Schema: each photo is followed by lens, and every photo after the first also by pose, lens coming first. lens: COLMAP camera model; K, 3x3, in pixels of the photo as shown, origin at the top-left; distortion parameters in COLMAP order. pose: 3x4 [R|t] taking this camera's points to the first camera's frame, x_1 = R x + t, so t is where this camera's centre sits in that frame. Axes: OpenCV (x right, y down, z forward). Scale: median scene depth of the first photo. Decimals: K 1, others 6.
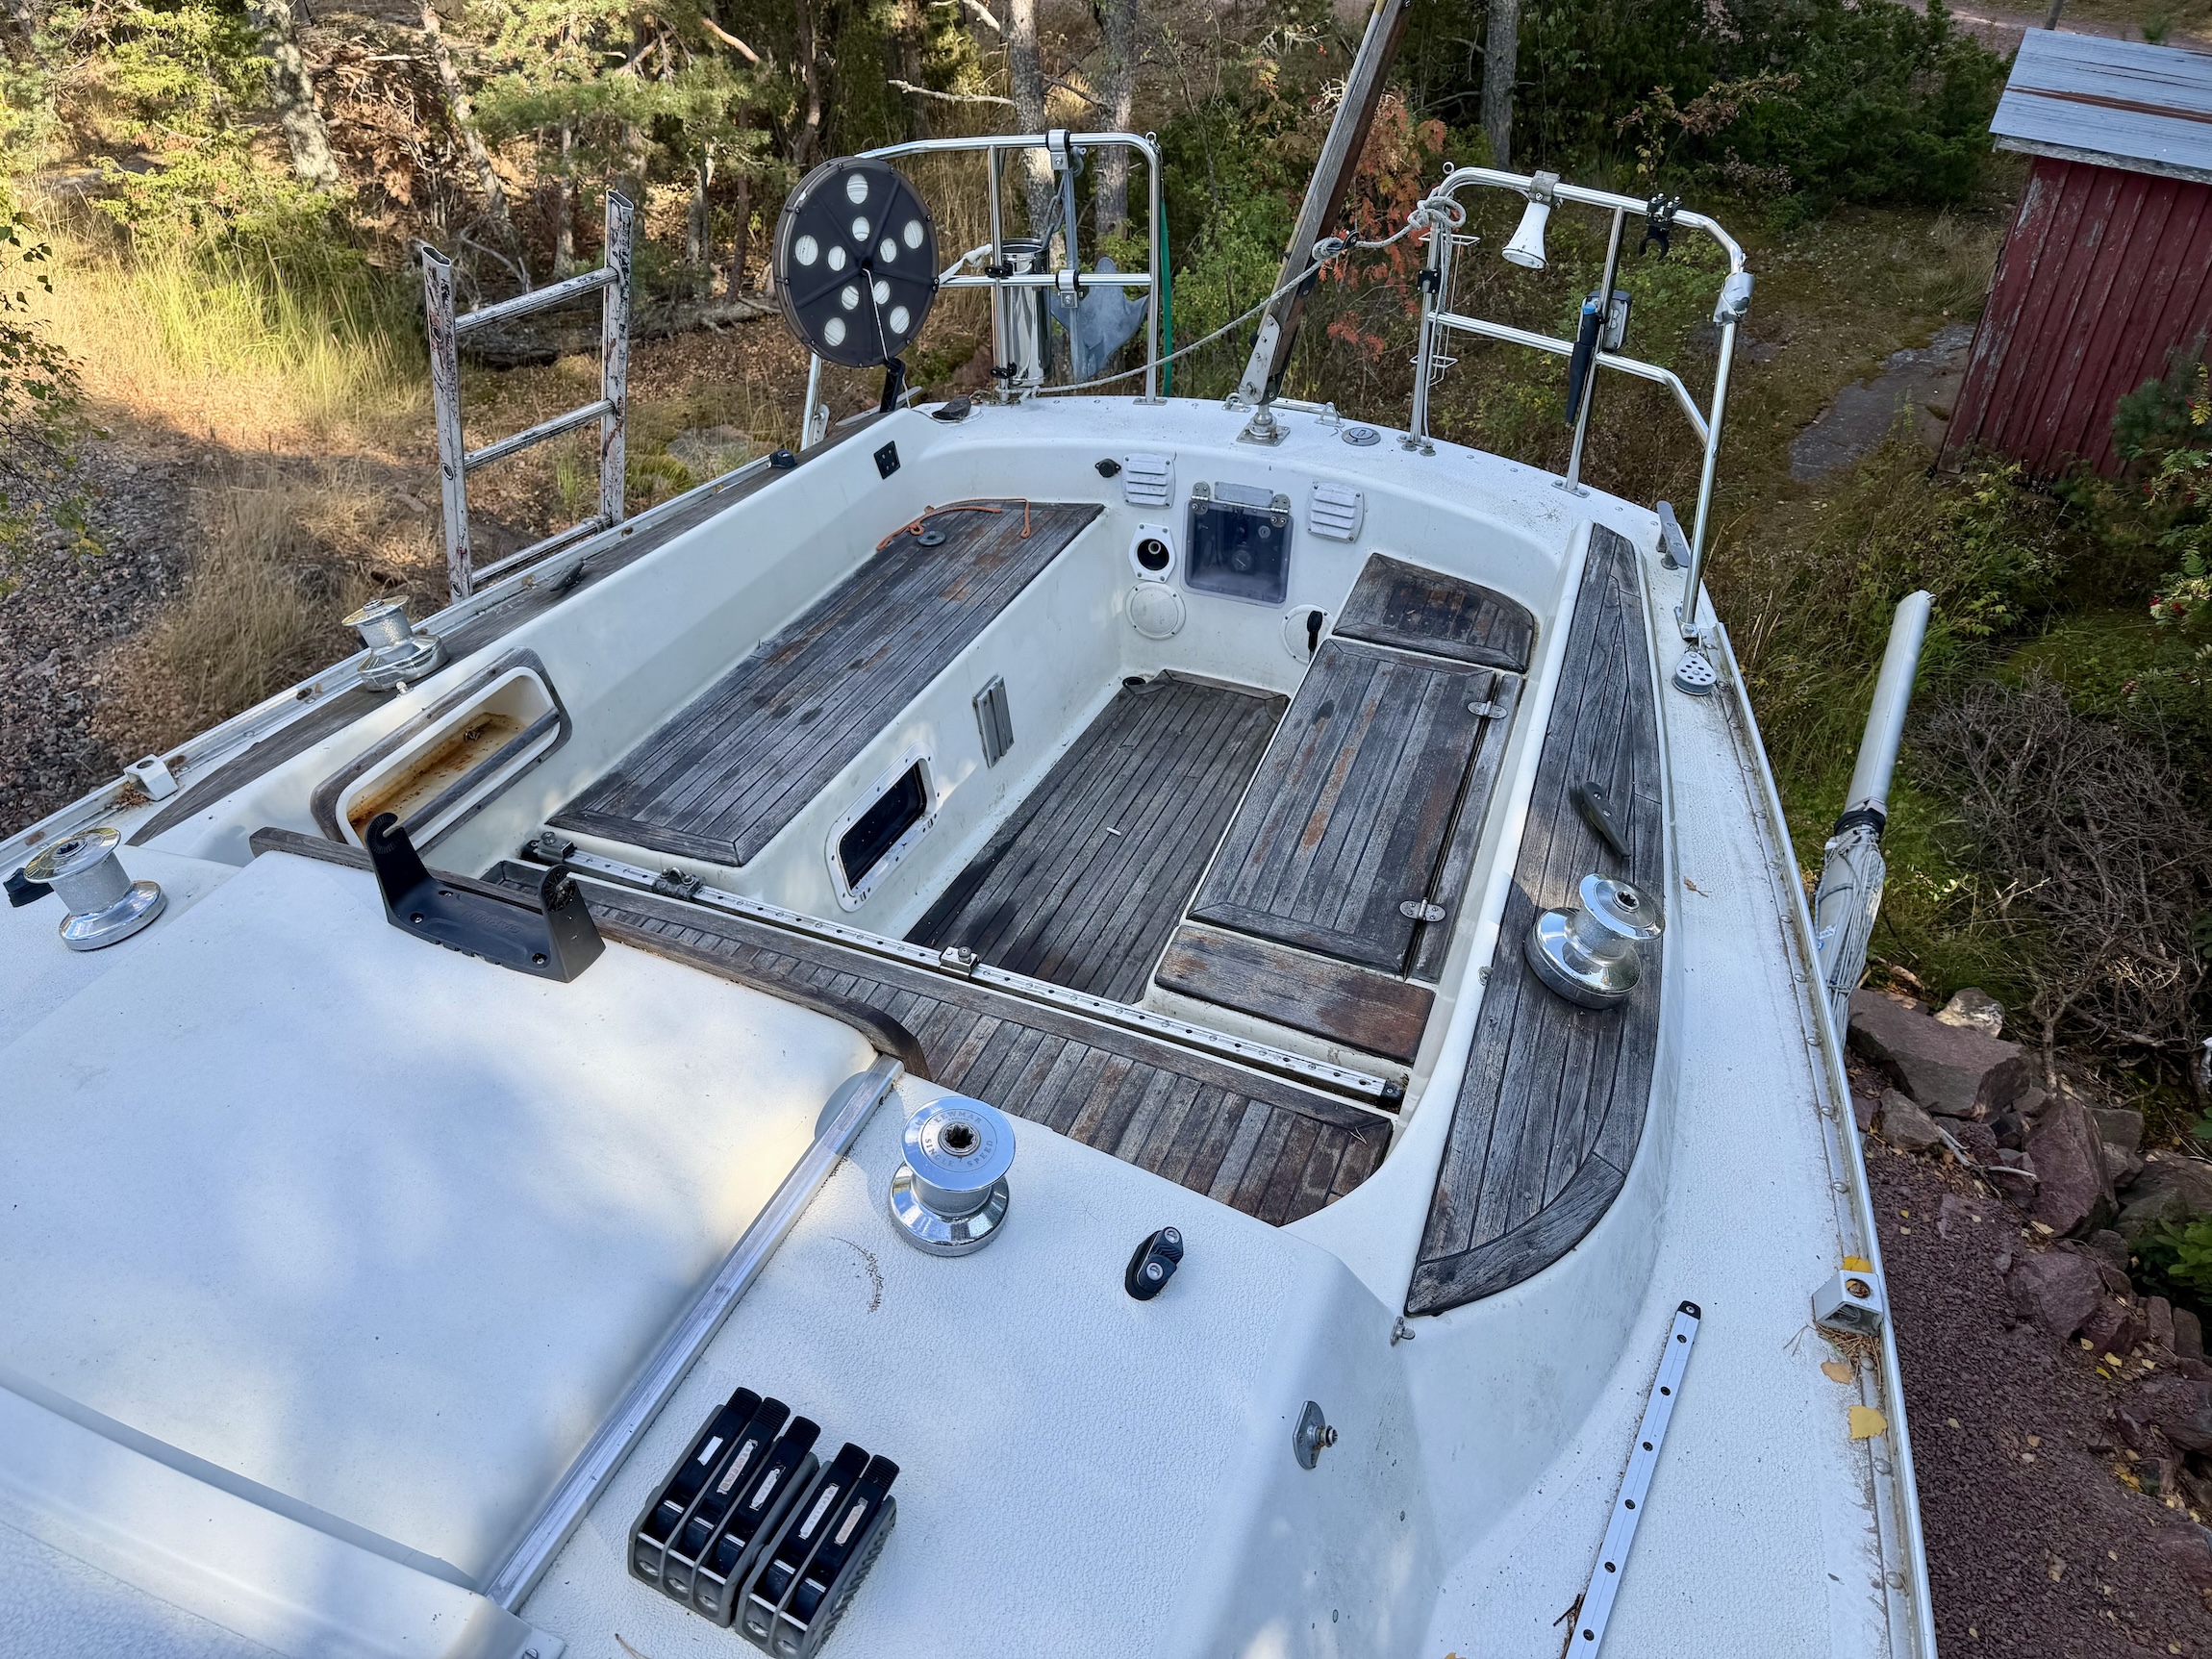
lens RADIAL K [[1564.9, 0, 1106.0], [0, 1564.9, 829.5], [0, 0, 1]] dist [0.081153, -0.135642]
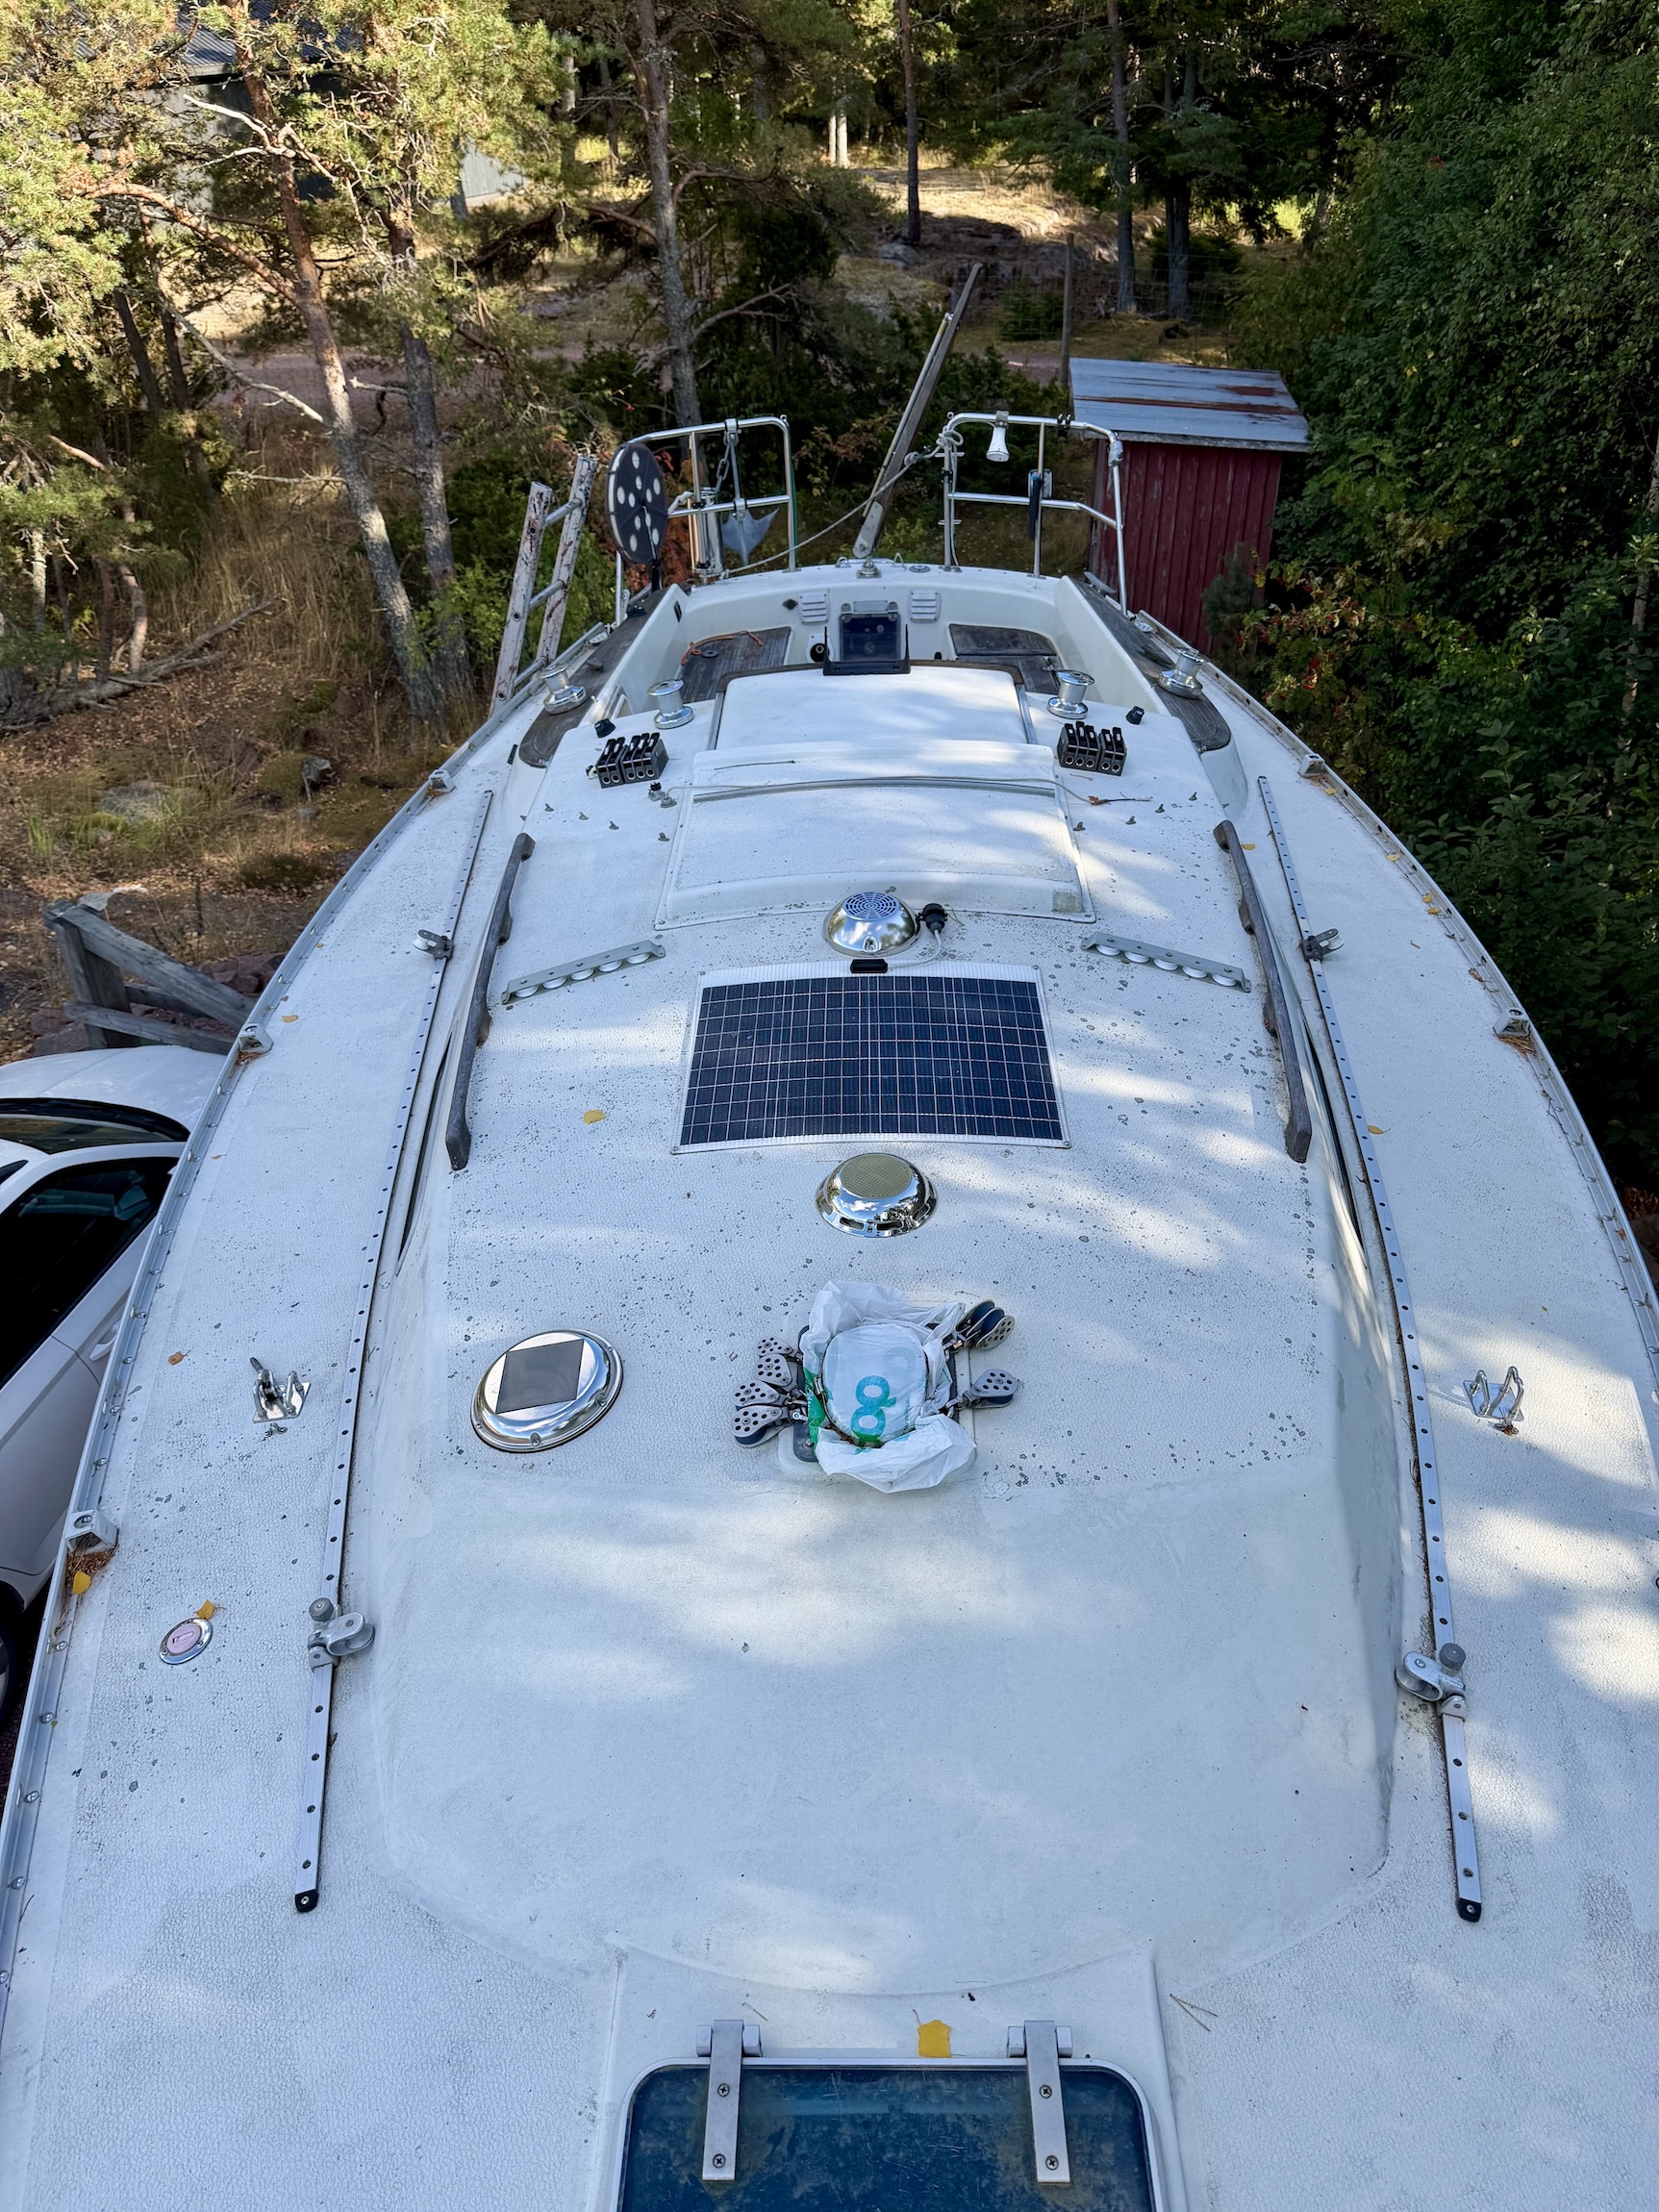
lens RADIAL K [[1531.9, 0, 829.5], [0, 1531.9, 1106.0], [0, 0, 1]] dist [0.040783, -0.059320]
pose [[0.926911, -0.221804, 0.302719, -0.610857], [0.236541, 0.971542, -0.012423, 0.351038], [-0.291349, 0.083120, 0.952999, -0.611306]]
